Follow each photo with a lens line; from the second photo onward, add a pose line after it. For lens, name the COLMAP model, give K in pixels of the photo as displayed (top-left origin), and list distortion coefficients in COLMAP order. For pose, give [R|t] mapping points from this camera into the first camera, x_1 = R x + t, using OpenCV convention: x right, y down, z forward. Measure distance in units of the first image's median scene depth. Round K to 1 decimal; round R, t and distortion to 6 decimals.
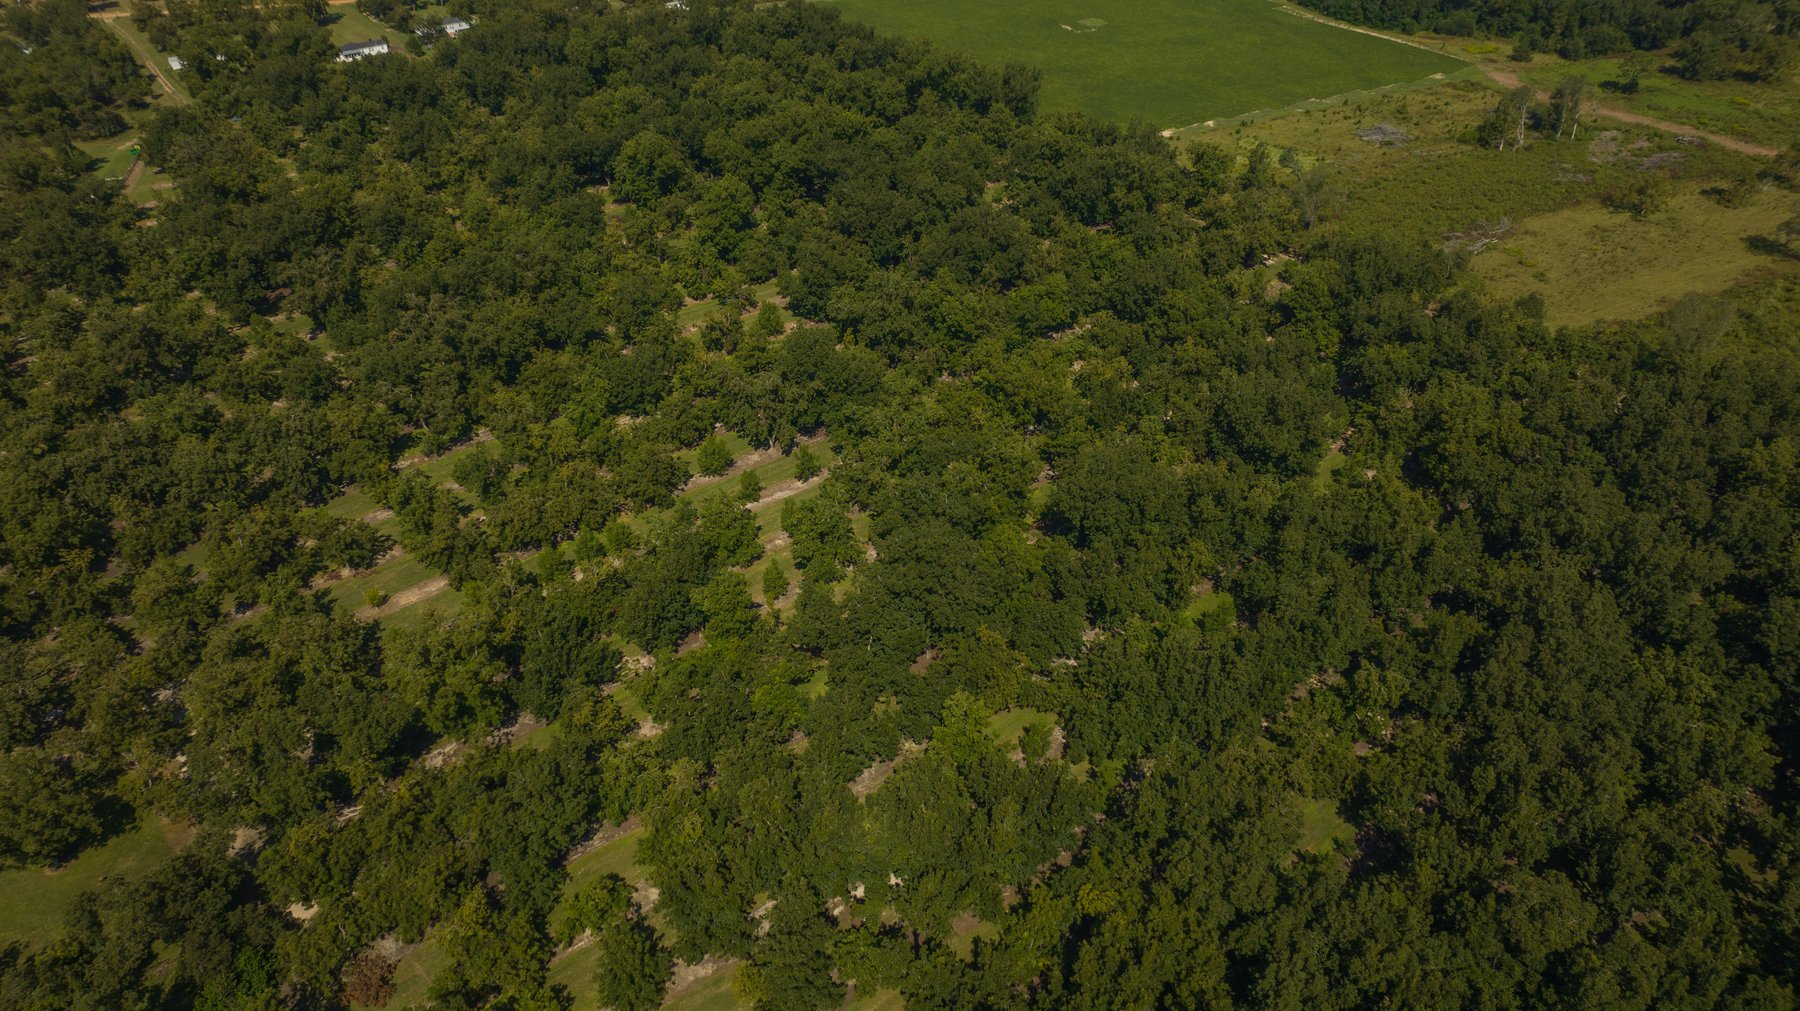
lens RADIAL K [[1270.1, 0, 900.0], [0, 1270.1, 505.5], [0, 0, 1]] dist [-0.039759, 0.044160]
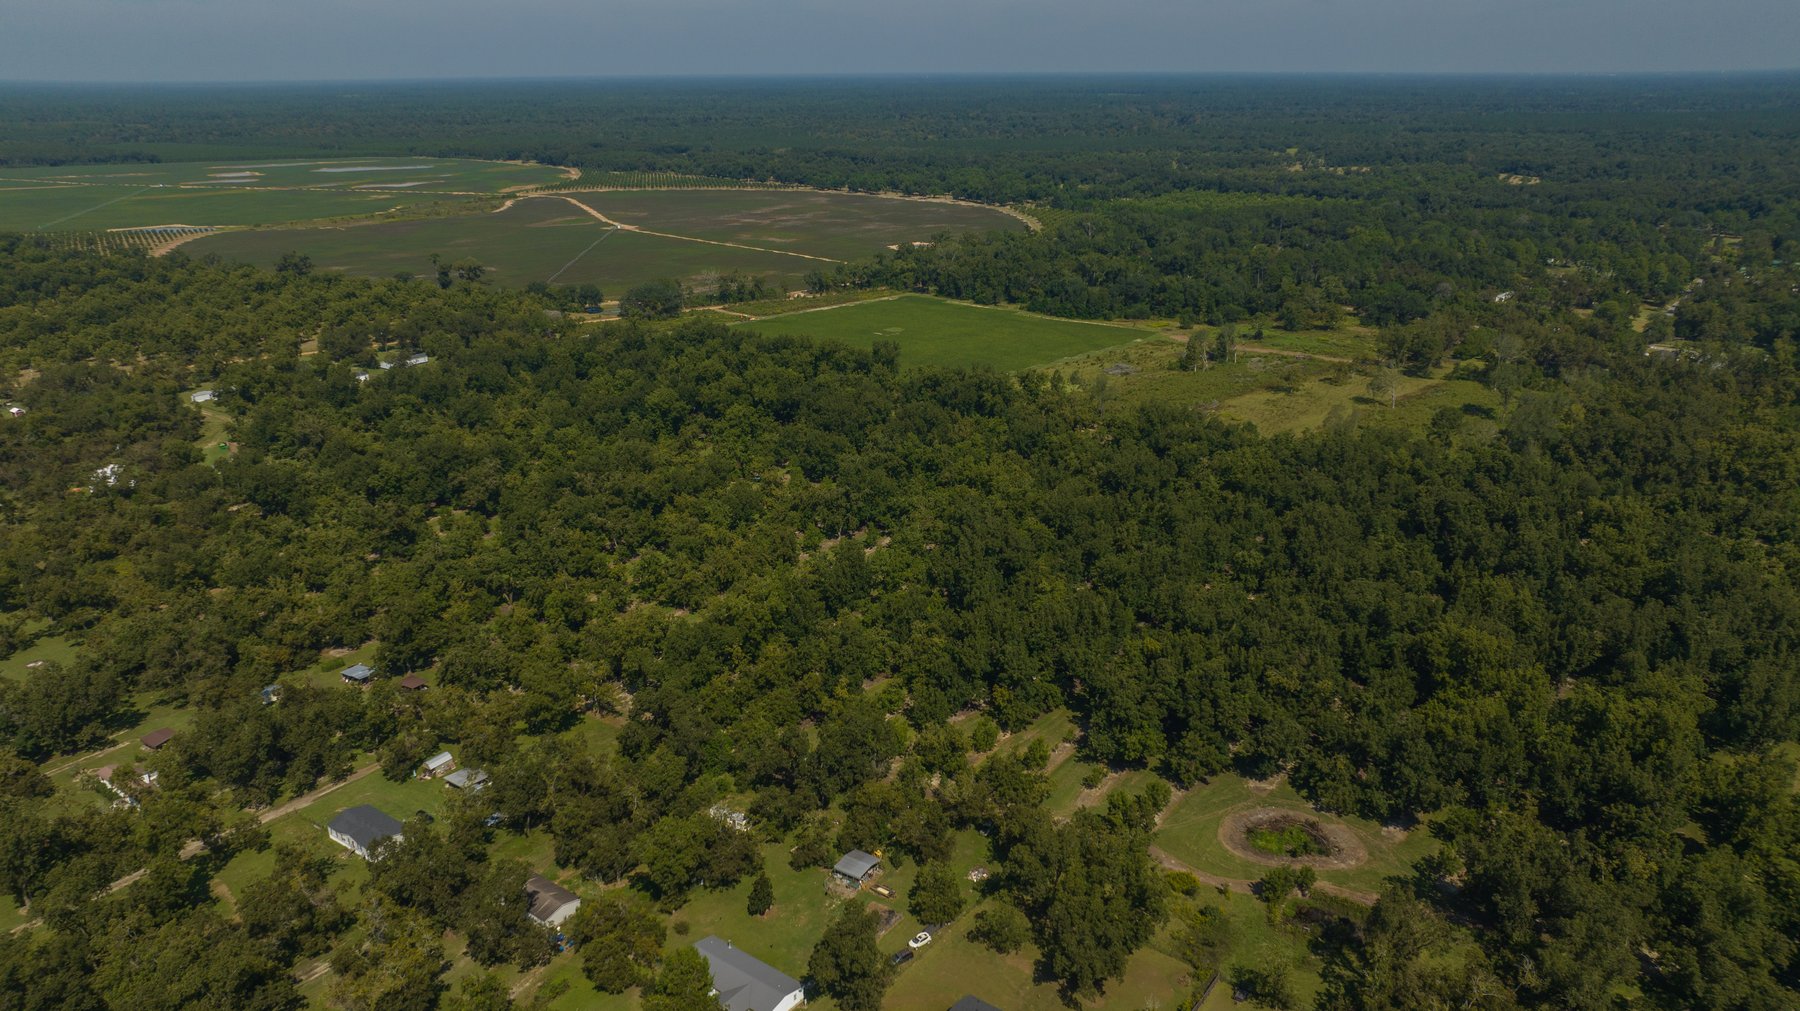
lens RADIAL K [[1270.1, 0, 900.0], [0, 1270.1, 505.5], [0, 0, 1]] dist [-0.039759, 0.044160]
pose [[0.963172, -0.098039, 0.250376, -0.265384], [0.166216, 0.949027, -0.267806, 0.221084], [-0.211358, 0.299560, 0.930372, -0.300290]]
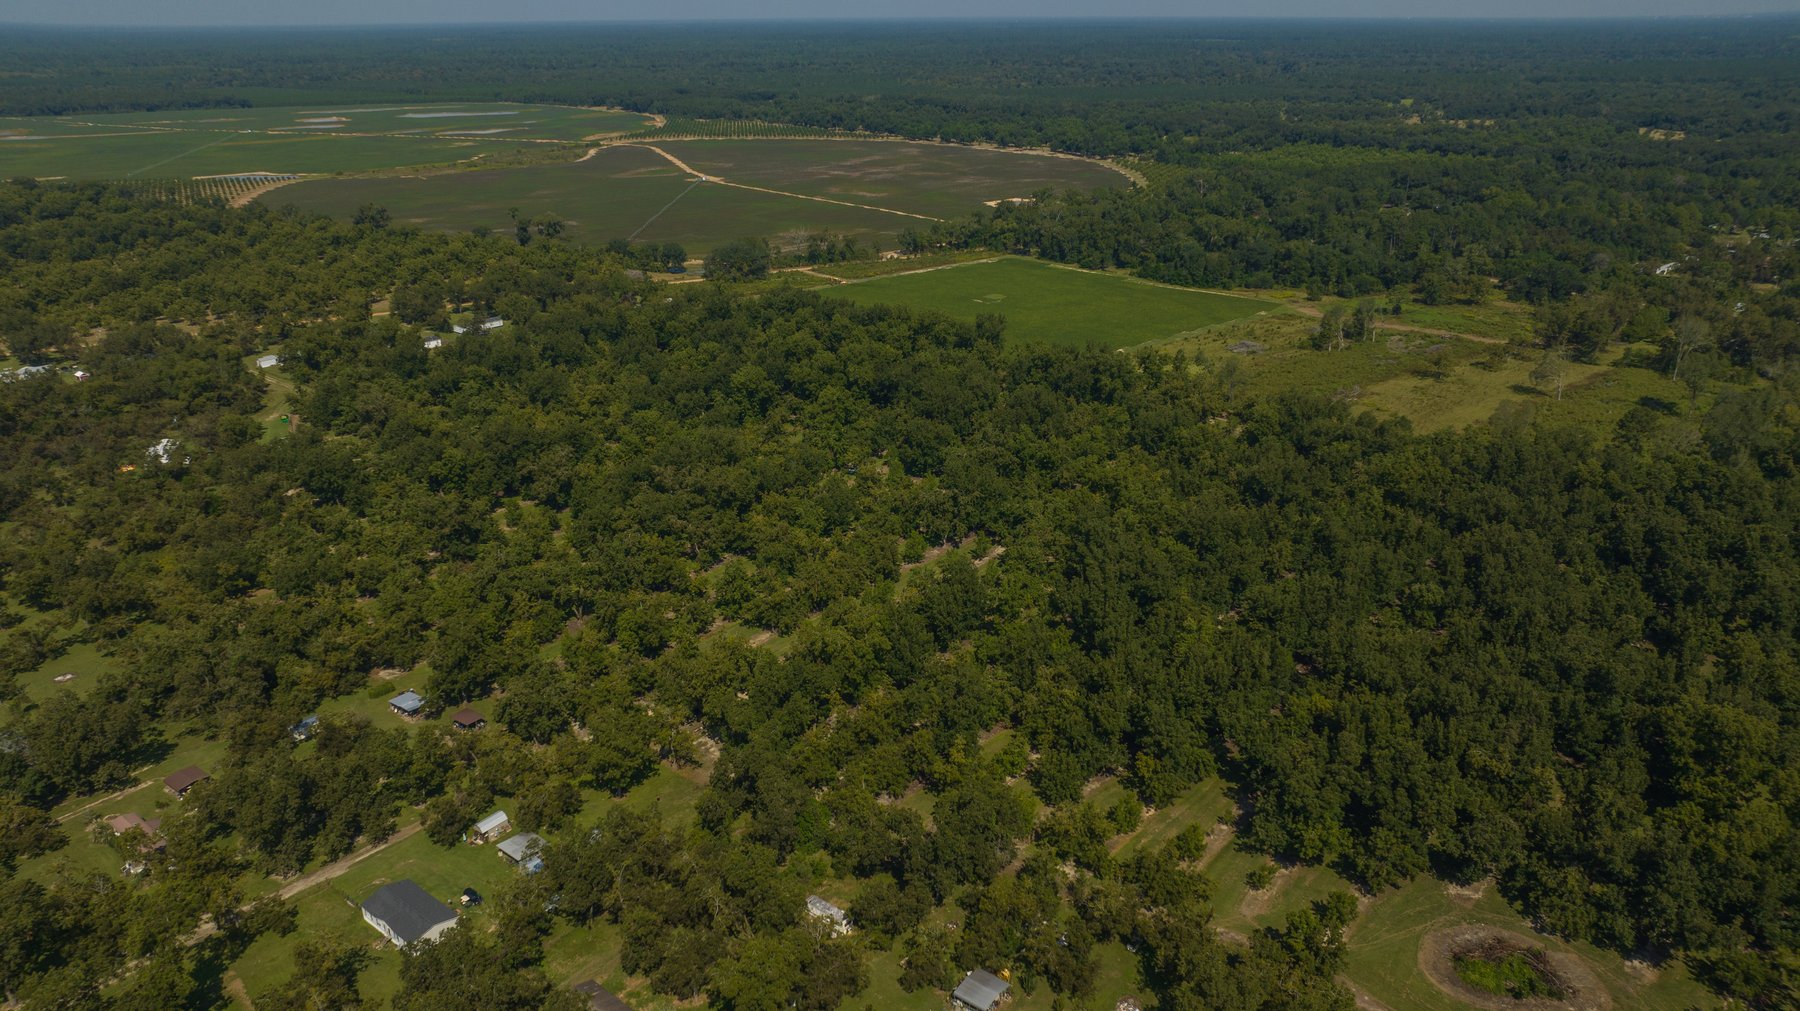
lens RADIAL K [[1270.1, 0, 900.0], [0, 1270.1, 505.5], [0, 0, 1]] dist [-0.039759, 0.044160]
pose [[0.978549, -0.084633, 0.187827, -0.259682], [0.129147, 0.962339, -0.239215, 0.151949], [-0.160508, 0.258341, 0.952626, -0.205109]]
